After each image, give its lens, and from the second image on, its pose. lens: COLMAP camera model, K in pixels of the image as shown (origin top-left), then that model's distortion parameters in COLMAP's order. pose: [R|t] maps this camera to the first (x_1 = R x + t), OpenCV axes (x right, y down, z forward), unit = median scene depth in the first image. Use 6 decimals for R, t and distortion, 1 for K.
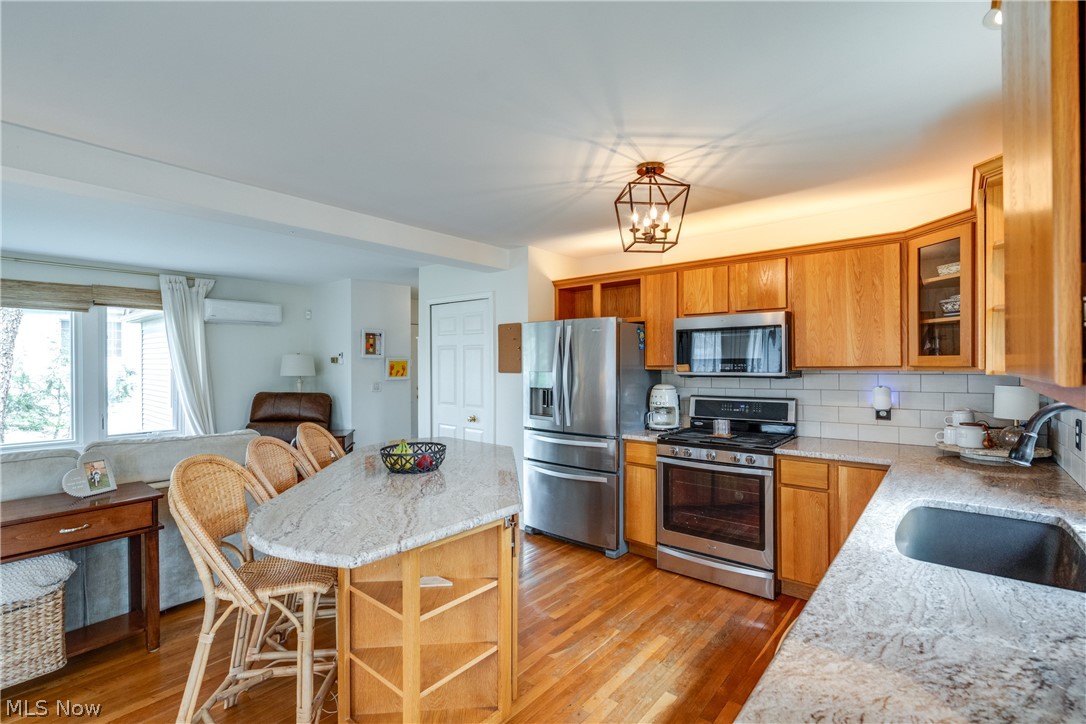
lens RADIAL K [[491.8, 0, 543.1], [0, 491.8, 365.3], [0, 0, 1]] dist [-0.016636, 0.006116]
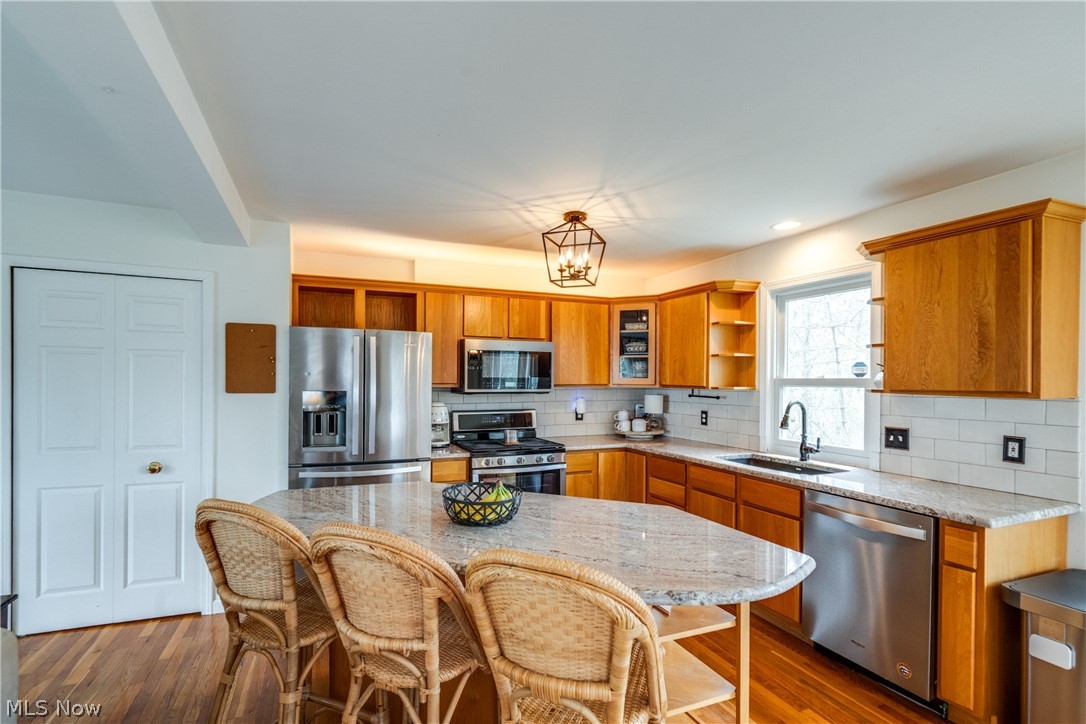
lens RADIAL K [[491.8, 0, 533.1], [0, 491.8, 384.2], [0, 0, 1]] dist [-0.016636, 0.006116]
pose [[0.461972, -0.002611, 0.886891, -0.632170], [-0.005356, 0.999969, 0.005734, -0.005000], [-0.886878, -0.007399, 0.461944, 0.395736]]
